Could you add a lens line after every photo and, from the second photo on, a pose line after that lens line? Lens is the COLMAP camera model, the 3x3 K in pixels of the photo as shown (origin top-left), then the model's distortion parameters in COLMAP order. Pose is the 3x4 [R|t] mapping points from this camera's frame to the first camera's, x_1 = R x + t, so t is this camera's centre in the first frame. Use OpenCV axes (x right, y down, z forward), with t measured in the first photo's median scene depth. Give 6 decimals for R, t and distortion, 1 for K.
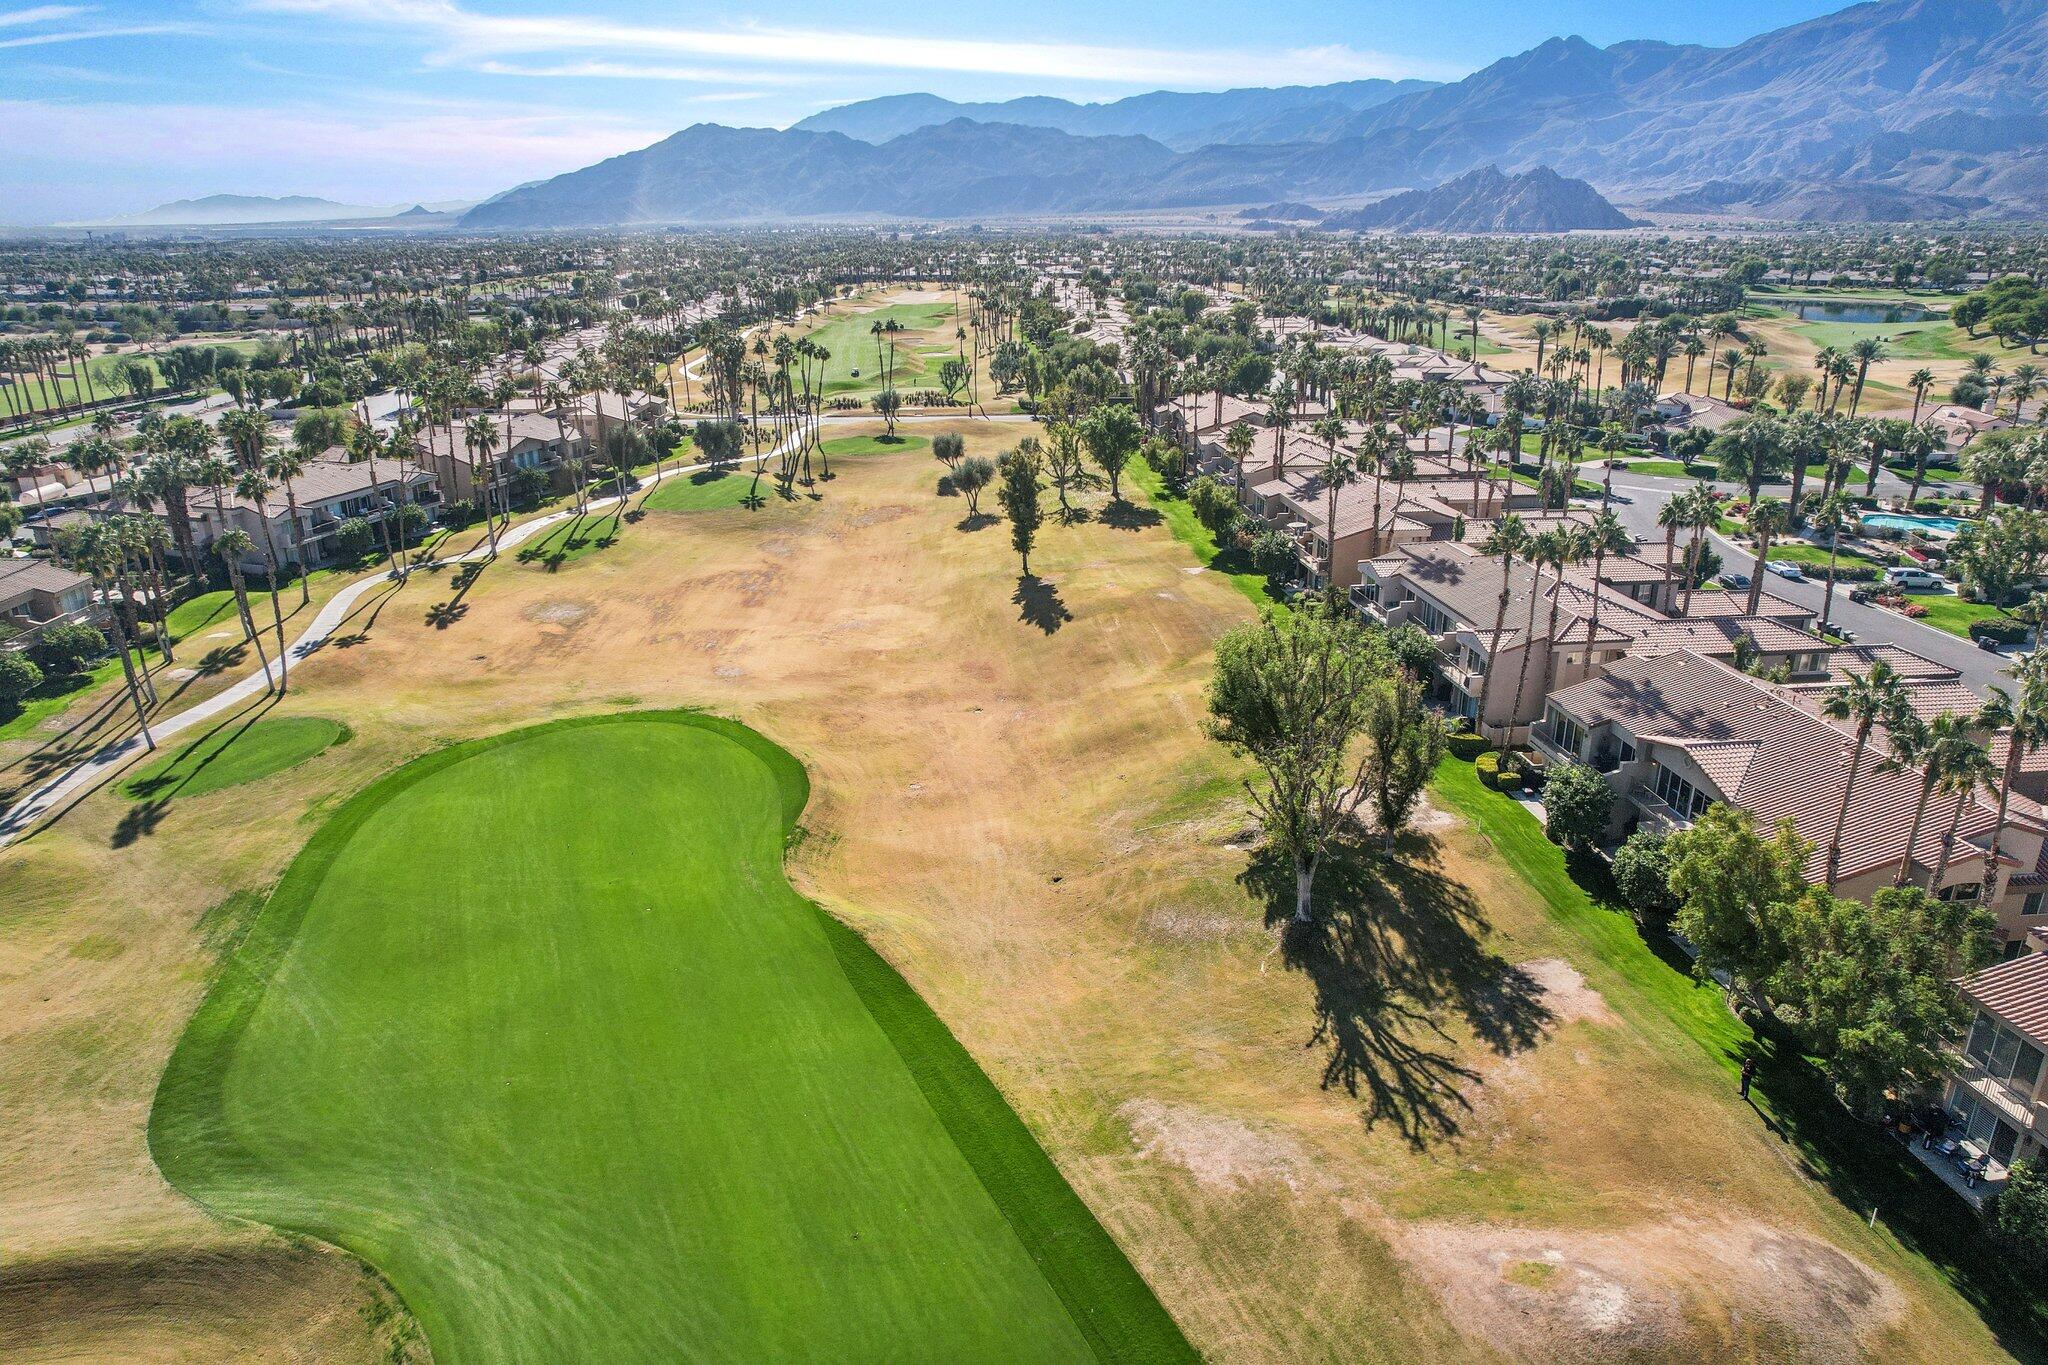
lens RADIAL K [[1324.6, 0, 1024.0], [0, 1324.6, 682.5], [0, 0, 1]] dist [-0.073188, 0.062113]
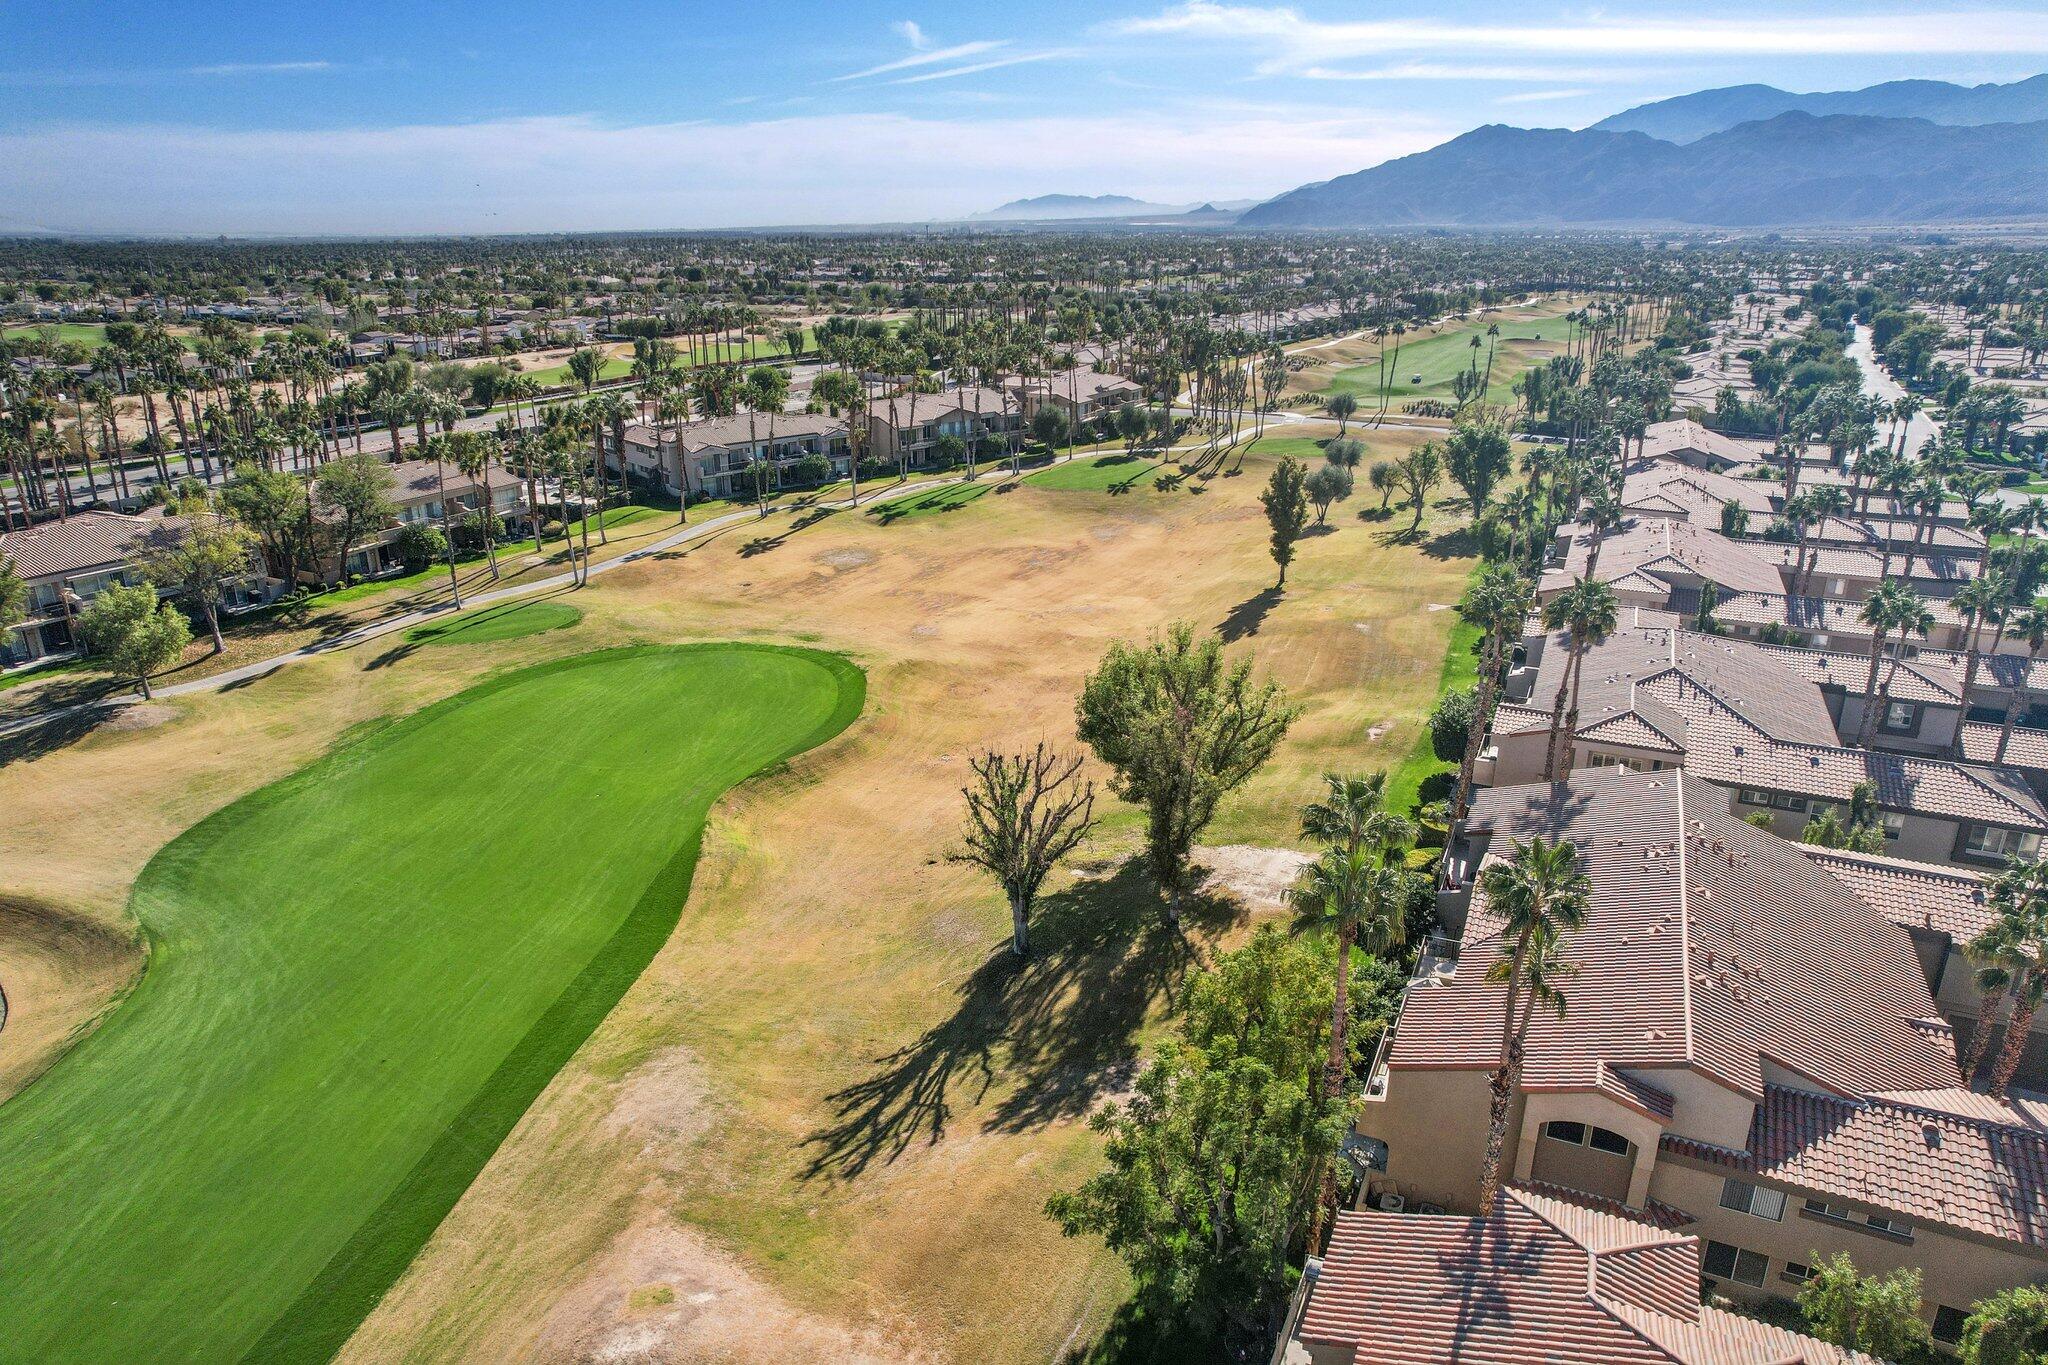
lens RADIAL K [[1324.6, 0, 1024.0], [0, 1324.6, 682.5], [0, 0, 1]] dist [-0.073188, 0.062113]
pose [[0.850293, 0.175961, -0.496024, 0.510936], [-0.176591, 0.983206, 0.046071, -0.040155], [0.495801, 0.048420, 0.867086, 0.144770]]
